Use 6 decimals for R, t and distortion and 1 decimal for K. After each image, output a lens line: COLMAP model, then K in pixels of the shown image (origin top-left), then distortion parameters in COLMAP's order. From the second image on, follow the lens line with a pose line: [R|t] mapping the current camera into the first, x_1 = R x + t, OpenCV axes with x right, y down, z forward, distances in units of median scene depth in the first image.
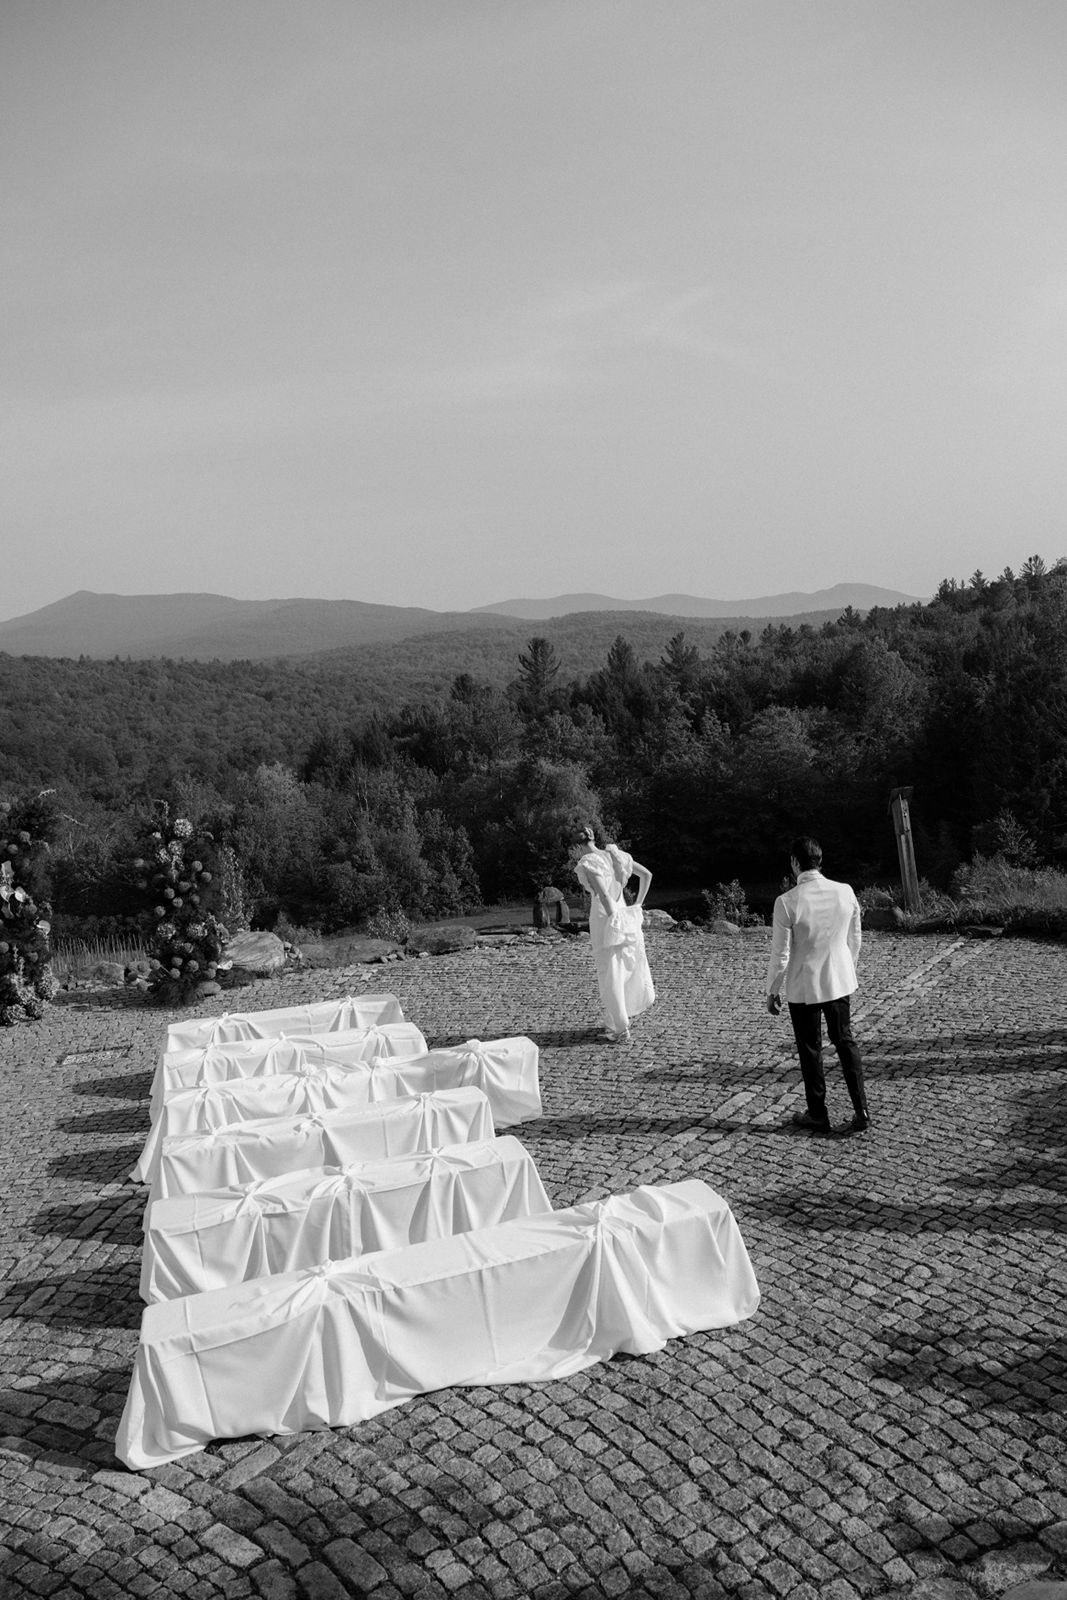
lens RADIAL K [[1124.8, 0, 533.5], [0, 1124.8, 800.0], [0, 0, 1]] dist [-0.005622, 0.000698]
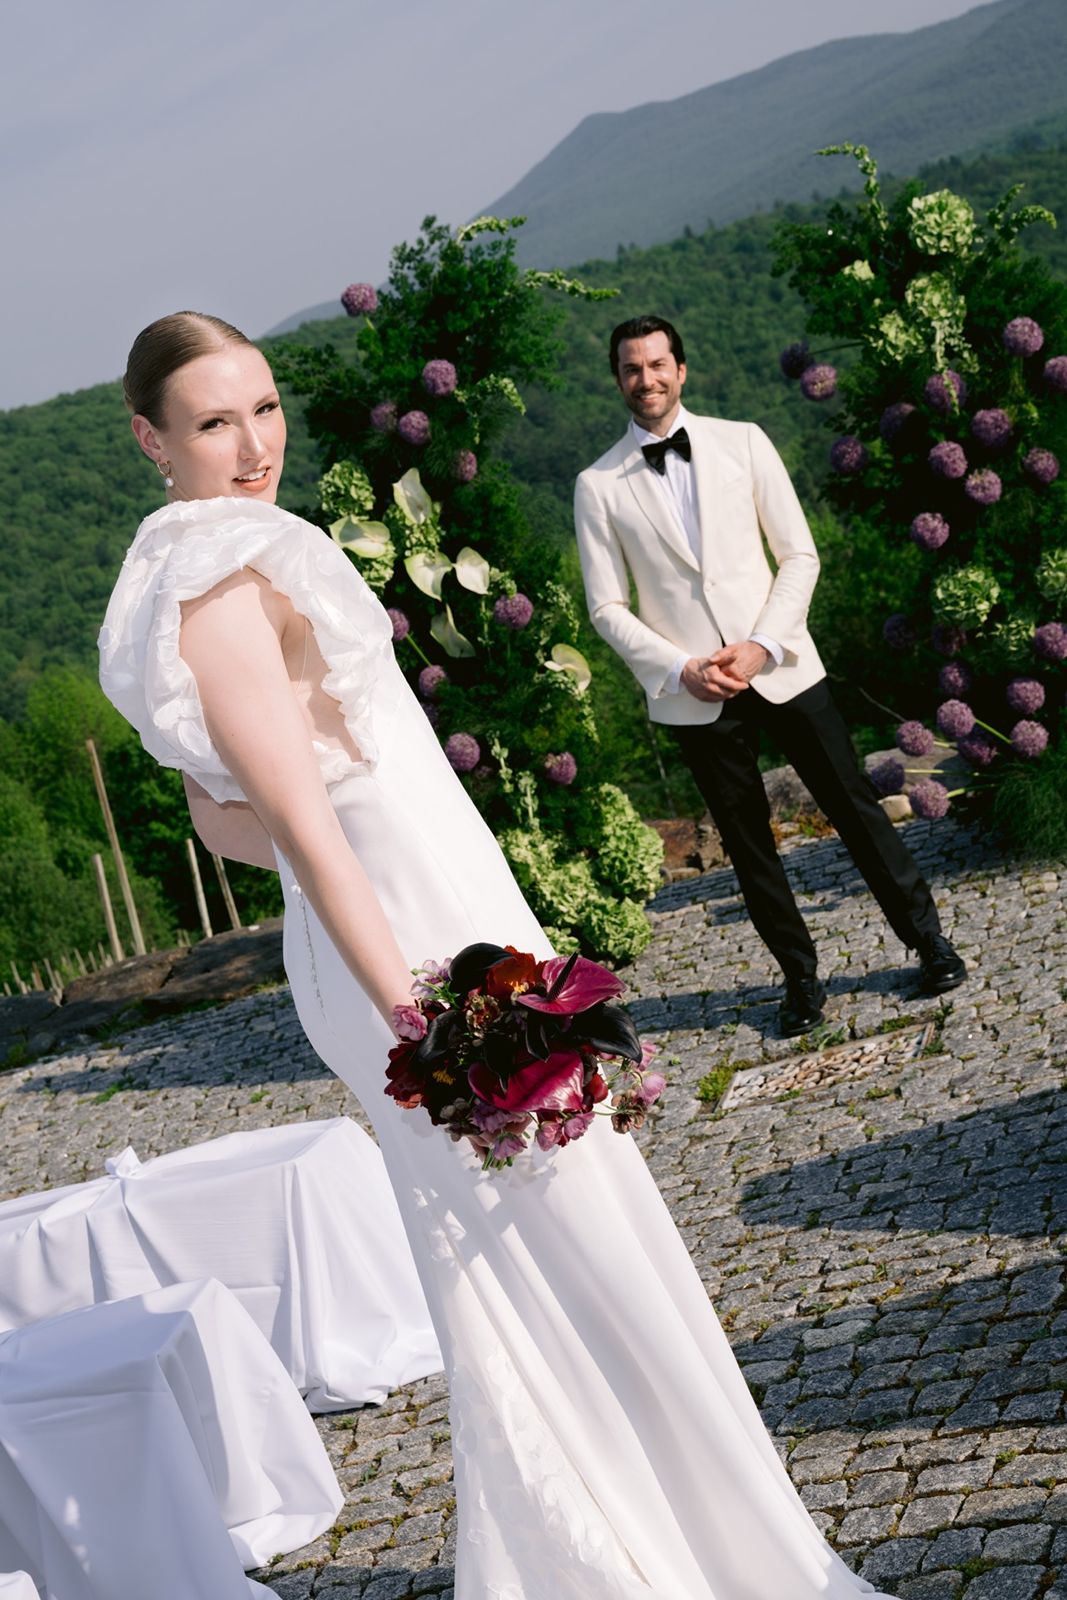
lens RADIAL K [[2395.4, 0, 533.5], [0, 2395.4, 800.0], [0, 0, 1]] dist [-0.023554, -0.004381]
pose [[0.875478, -0.171598, -0.451765, -0.165547], [0.232722, 0.969001, 0.082929, 0.093567], [0.423531, -0.177738, 0.888274, 0.429850]]
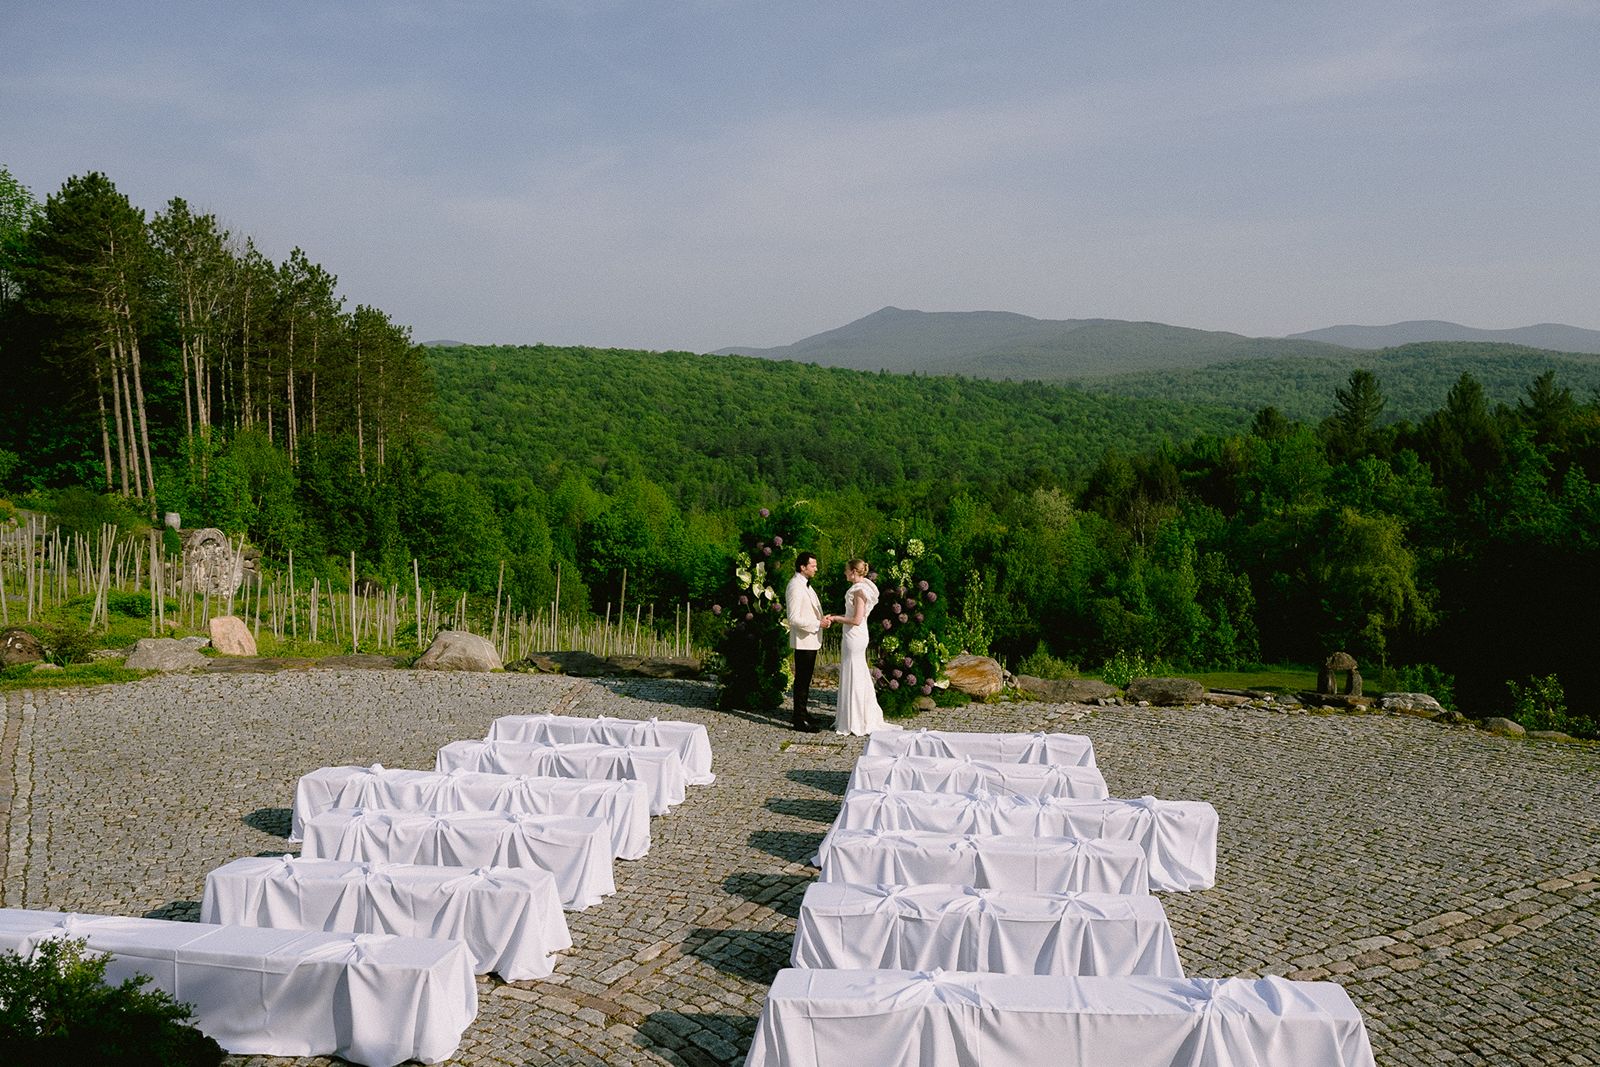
lens RADIAL K [[1168.5, 0, 834.5], [0, 1168.5, 528.3], [0, 0, 1]] dist [-0.003653, 0.001039]
pose [[0.911005, 0.094065, -0.401525, 0.057179], [-0.093696, 0.995388, 0.020606, -0.008959], [0.401611, 0.018849, 0.915616, -0.028395]]
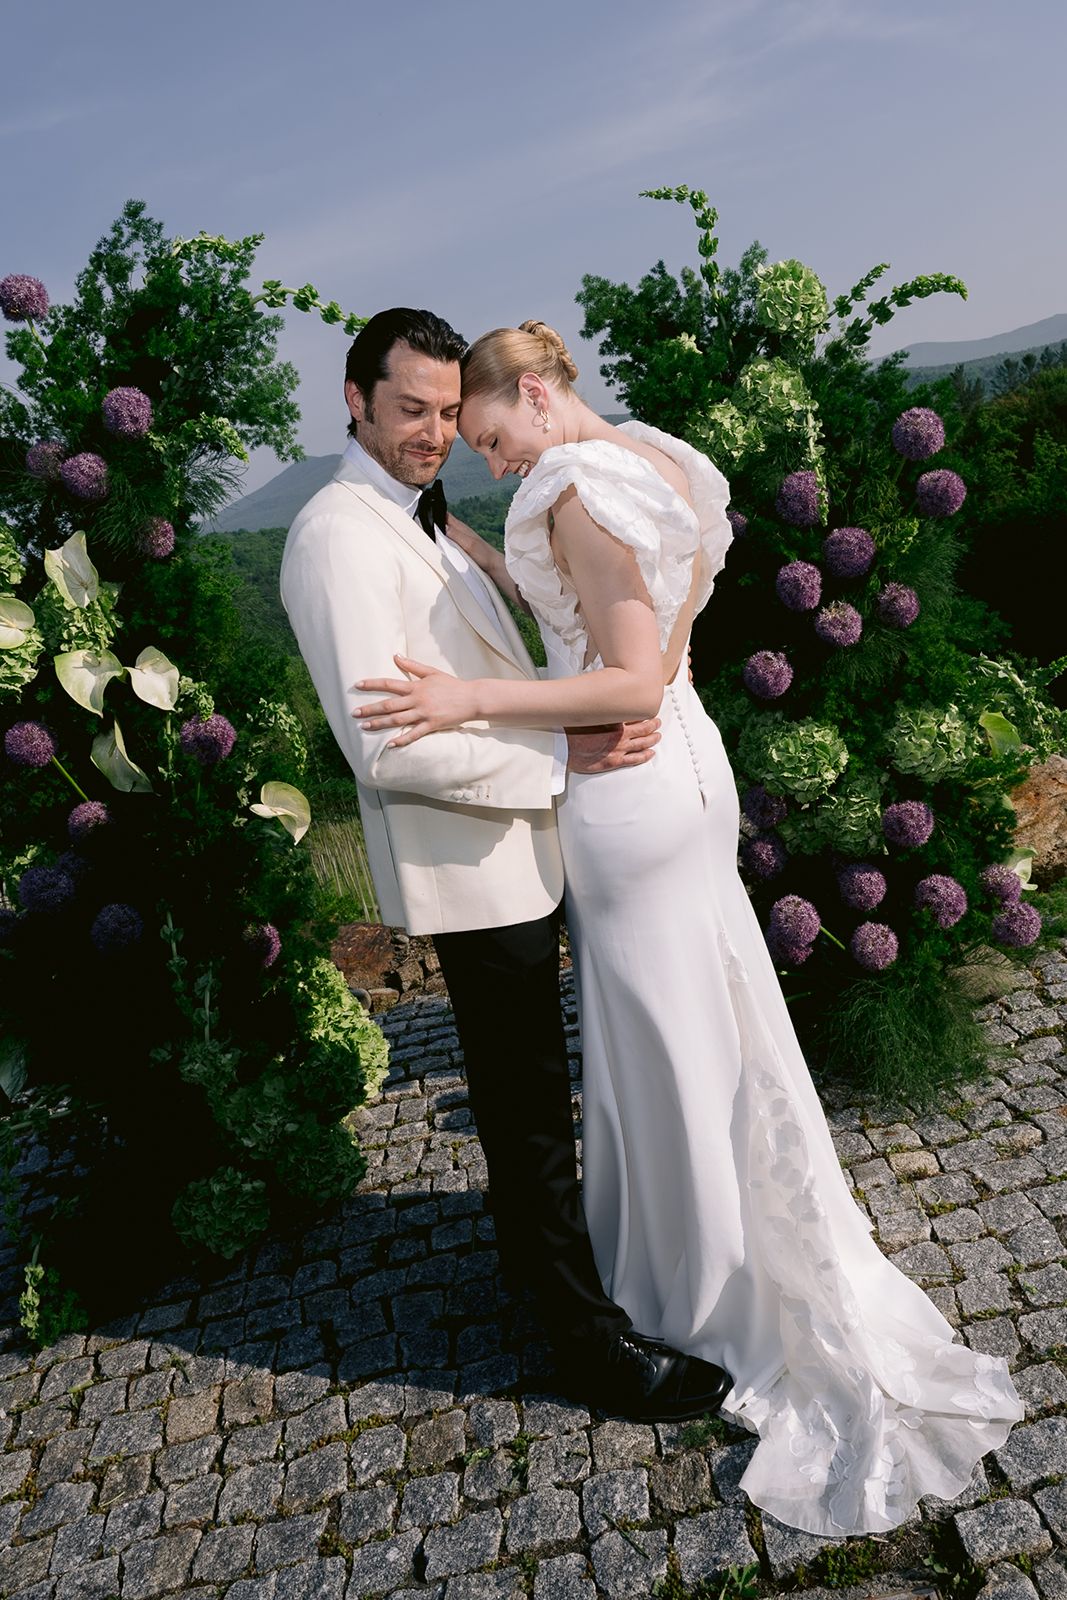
lens RADIAL K [[1111.5, 0, 553.1], [0, 1111.5, 714.8], [0, 0, 1]] dist [0.002611, 0.000564]
pose [[0.970585, -0.136312, -0.198453, -0.337772], [0.152217, 0.986063, 0.067156, 0.087887], [0.186533, -0.095388, 0.977807, 0.797703]]
